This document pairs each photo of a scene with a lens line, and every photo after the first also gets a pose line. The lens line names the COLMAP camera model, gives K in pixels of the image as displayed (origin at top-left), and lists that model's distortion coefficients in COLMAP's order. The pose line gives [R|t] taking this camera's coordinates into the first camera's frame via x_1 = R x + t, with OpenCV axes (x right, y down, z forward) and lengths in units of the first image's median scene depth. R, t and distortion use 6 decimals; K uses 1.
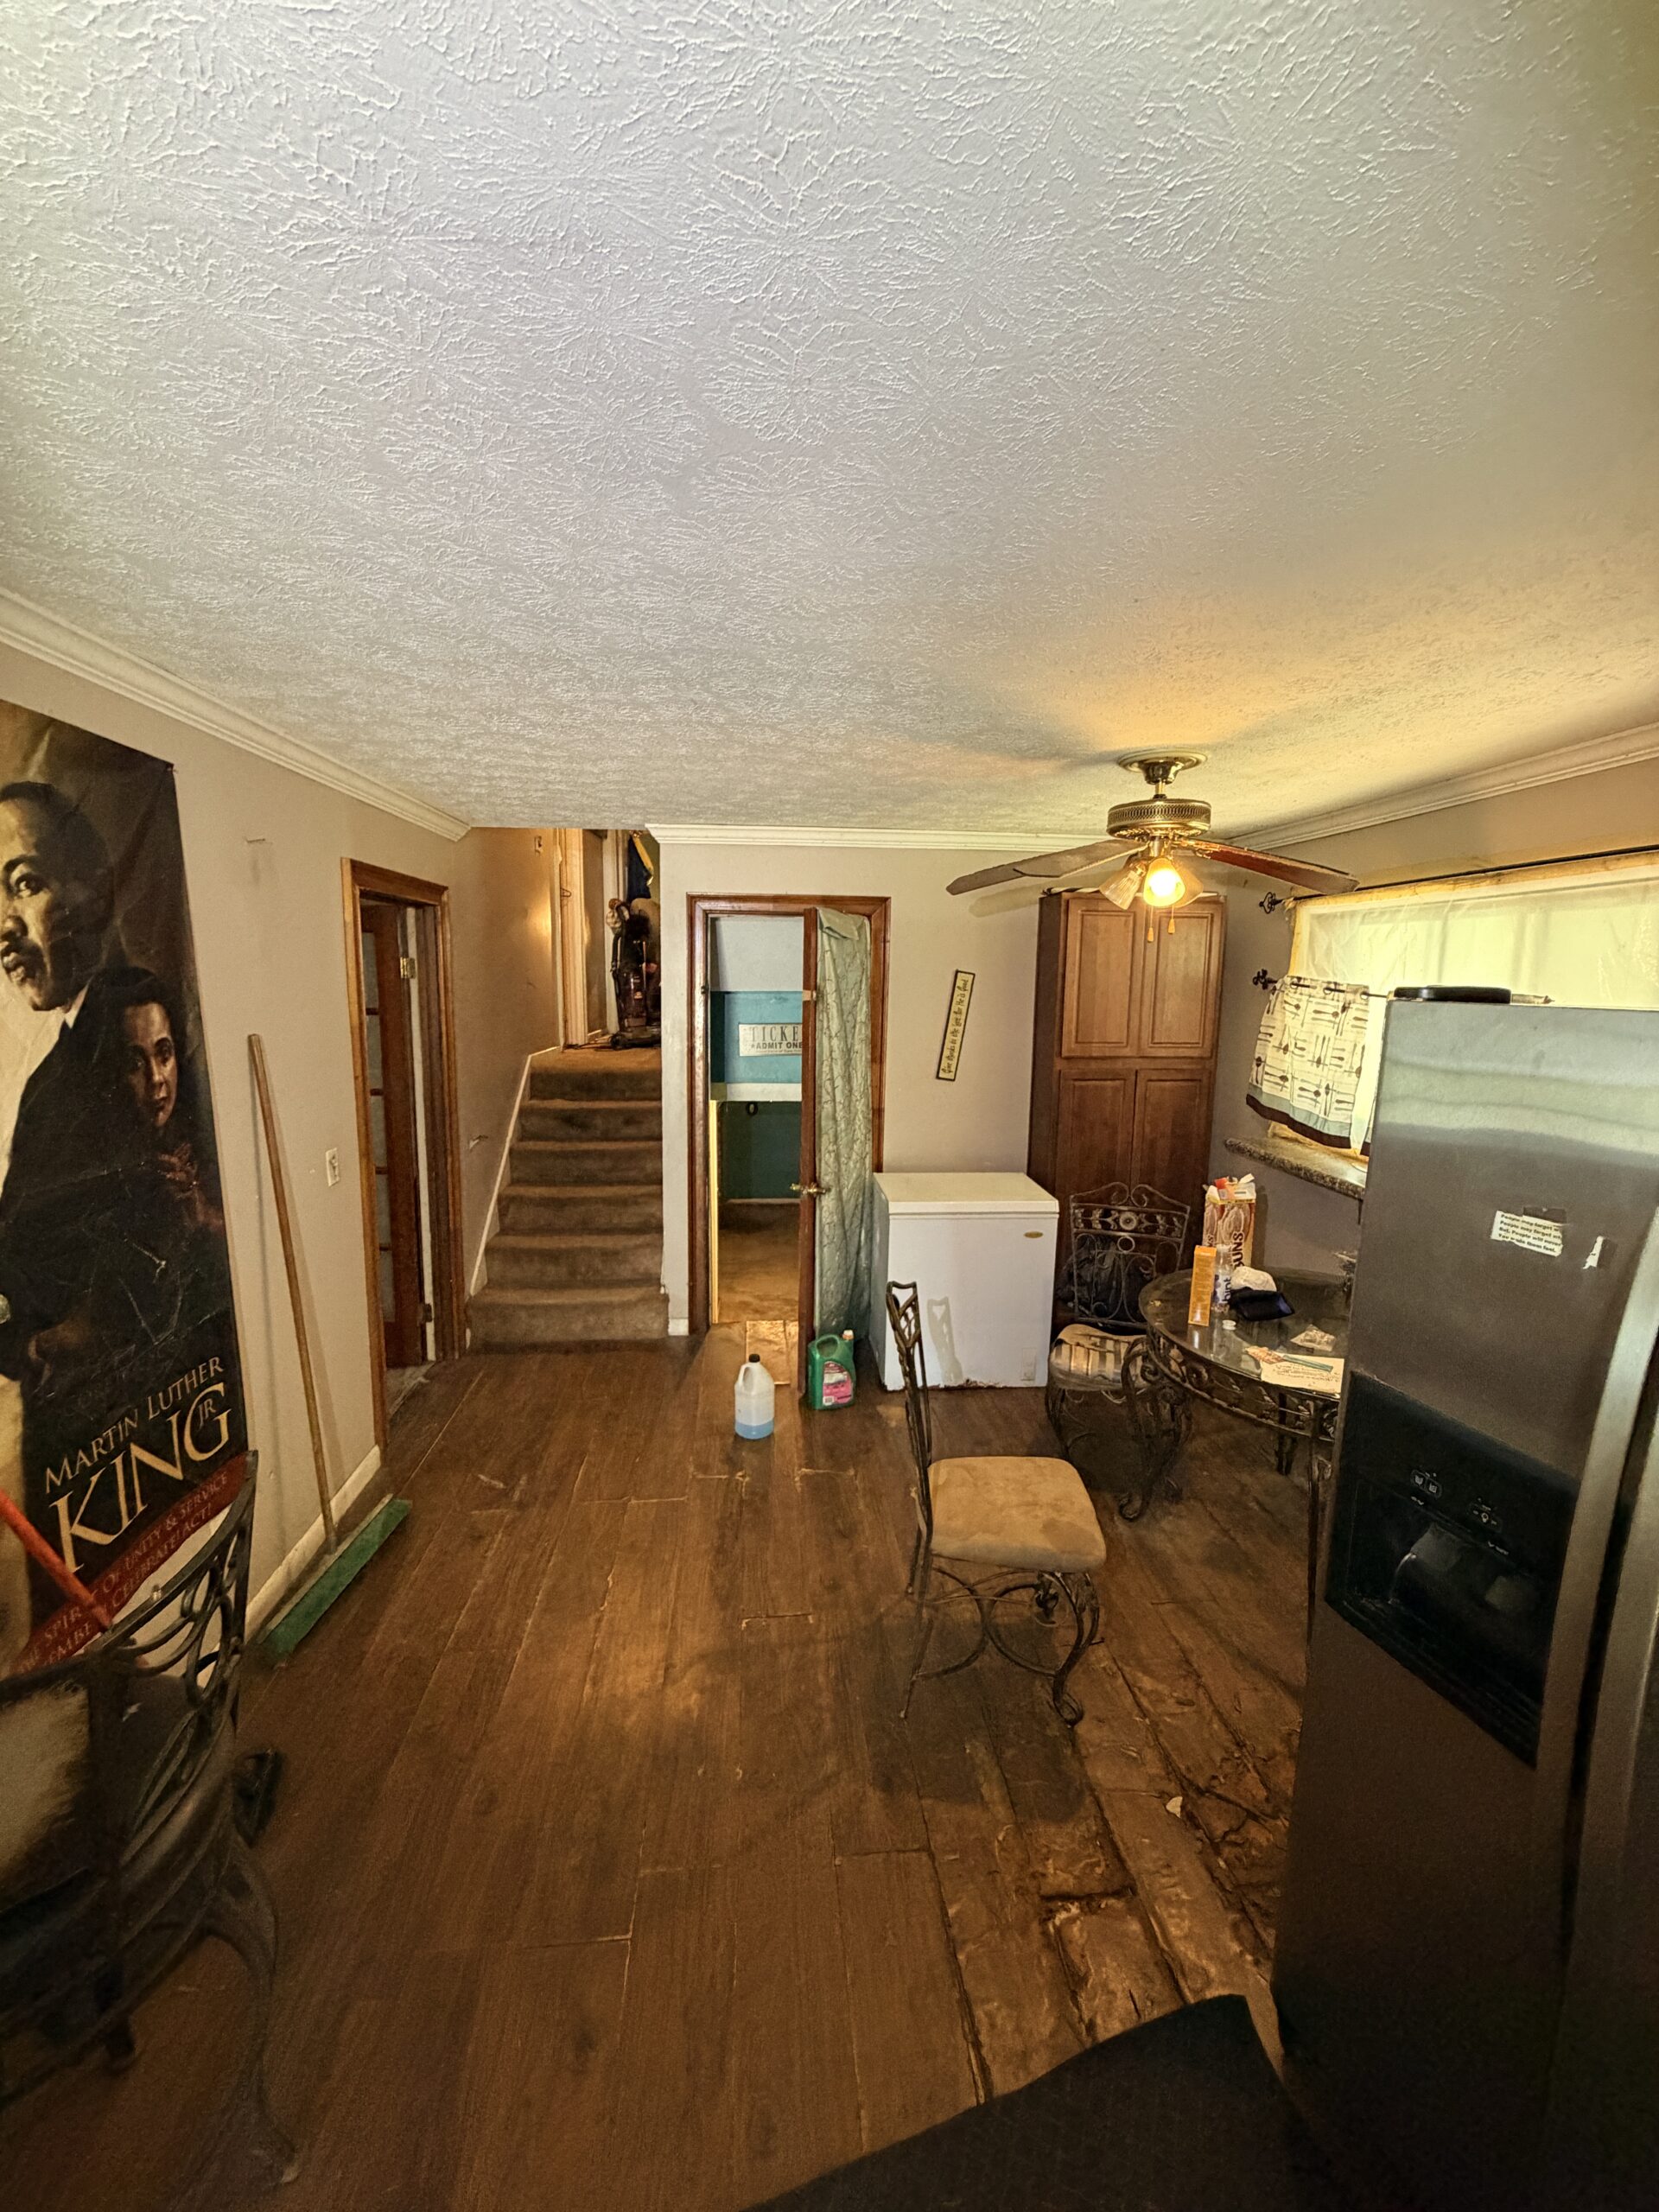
lens RADIAL K [[887.7, 0, 833.4], [0, 887.7, 1114.1], [0, 0, 1]] dist [0.000137, -0.000099]
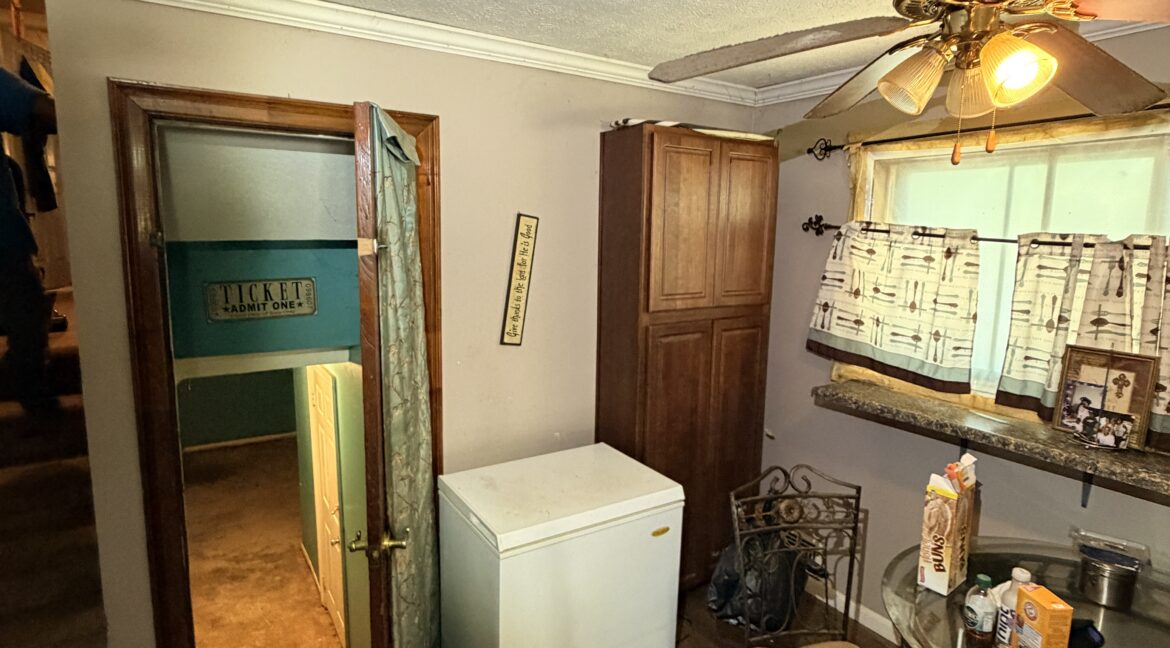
lens RADIAL K [[620.5, 0, 585.0], [0, 620.5, 324.0], [0, 0, 1]] dist [-0.000724, -0.000441]
pose [[0.884940, -0.070089, 0.460400, -0.089607], [0.070757, 0.997368, 0.015832, -0.070973], [-0.460298, 0.018566, 0.887570, 0.511216]]
